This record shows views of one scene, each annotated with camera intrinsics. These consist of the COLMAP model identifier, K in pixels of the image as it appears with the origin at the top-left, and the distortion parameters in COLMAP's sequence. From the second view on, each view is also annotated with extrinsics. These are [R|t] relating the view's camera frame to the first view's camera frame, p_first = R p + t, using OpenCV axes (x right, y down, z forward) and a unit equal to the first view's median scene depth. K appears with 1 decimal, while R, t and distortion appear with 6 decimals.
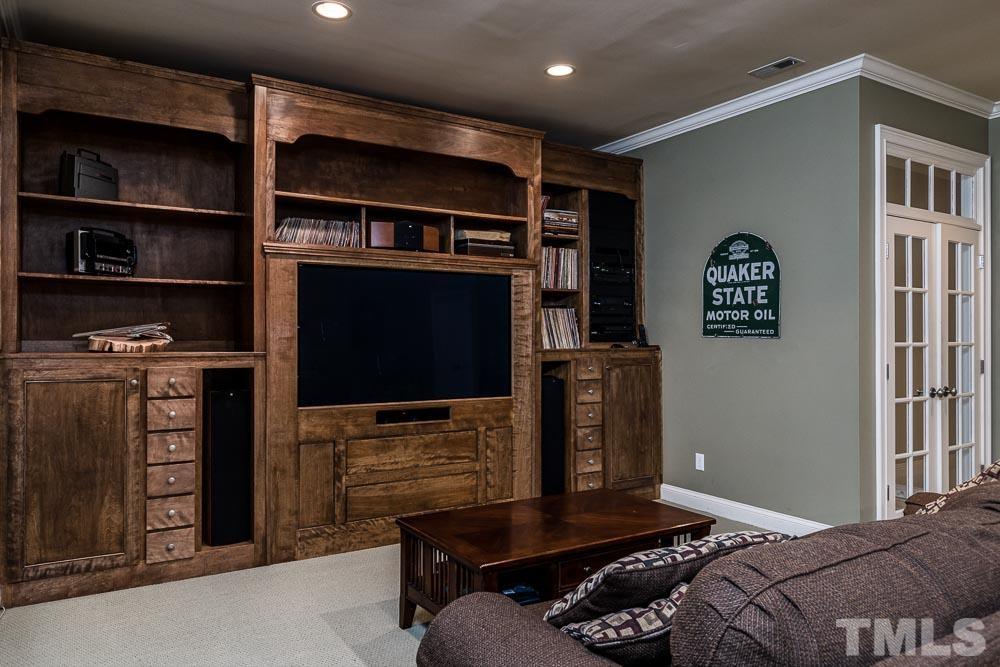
lens RADIAL K [[674.7, 0, 497.8], [0, 674.7, 331.4], [0, 0, 1]] dist [-0.000580, 0.005558]
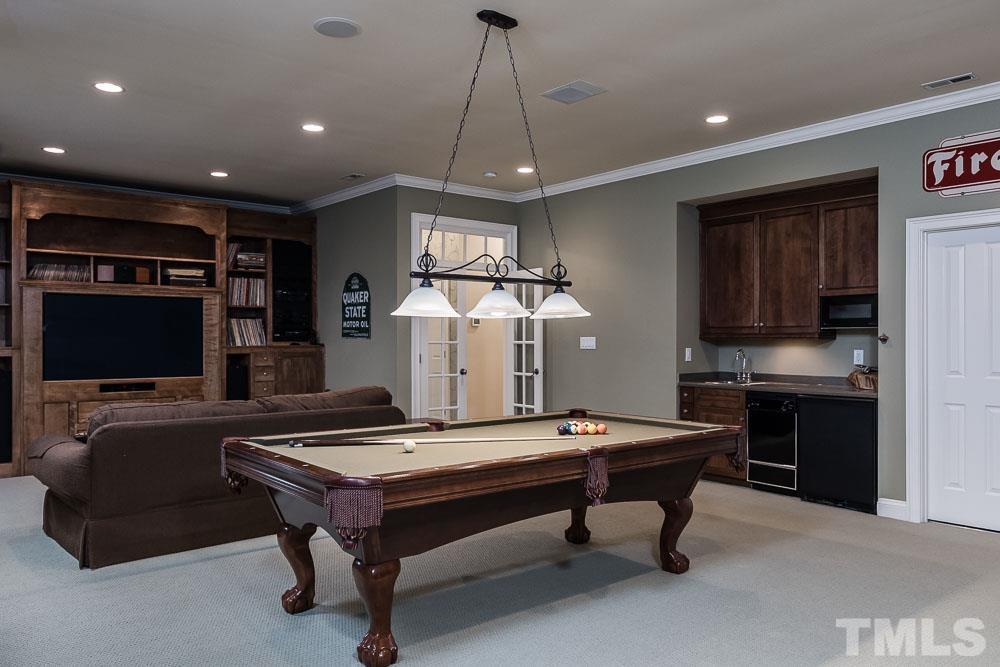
lens RADIAL K [[738.5, 0, 501.0], [0, 738.5, 339.0], [0, 0, 1]] dist [0.006469, 0.002222]
pose [[0.992065, -0.000154, 0.125724, 0.500170], [-0.000978, 0.999959, 0.008949, -0.005363], [-0.125721, -0.009001, 0.992025, -0.793396]]
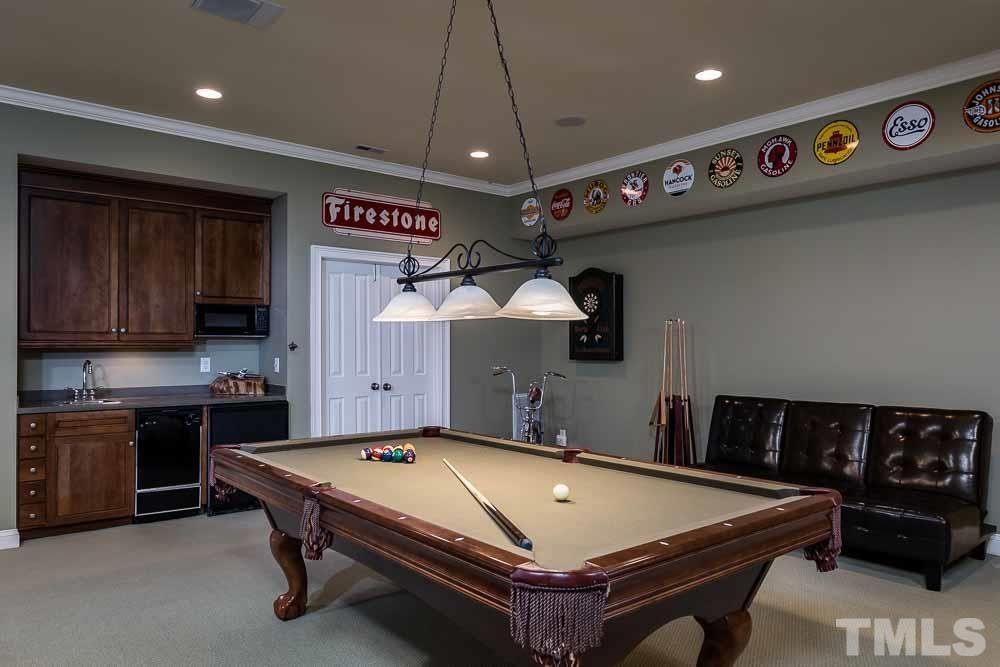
lens RADIAL K [[674.7, 0, 499.6], [0, 674.7, 335.0], [0, 0, 1]] dist [-0.000580, 0.005558]
pose [[-0.119790, 0.020599, 0.992586, -0.593557], [-0.005772, 0.999753, -0.021444, 0.022493], [-0.992783, -0.008298, -0.119641, 1.132345]]
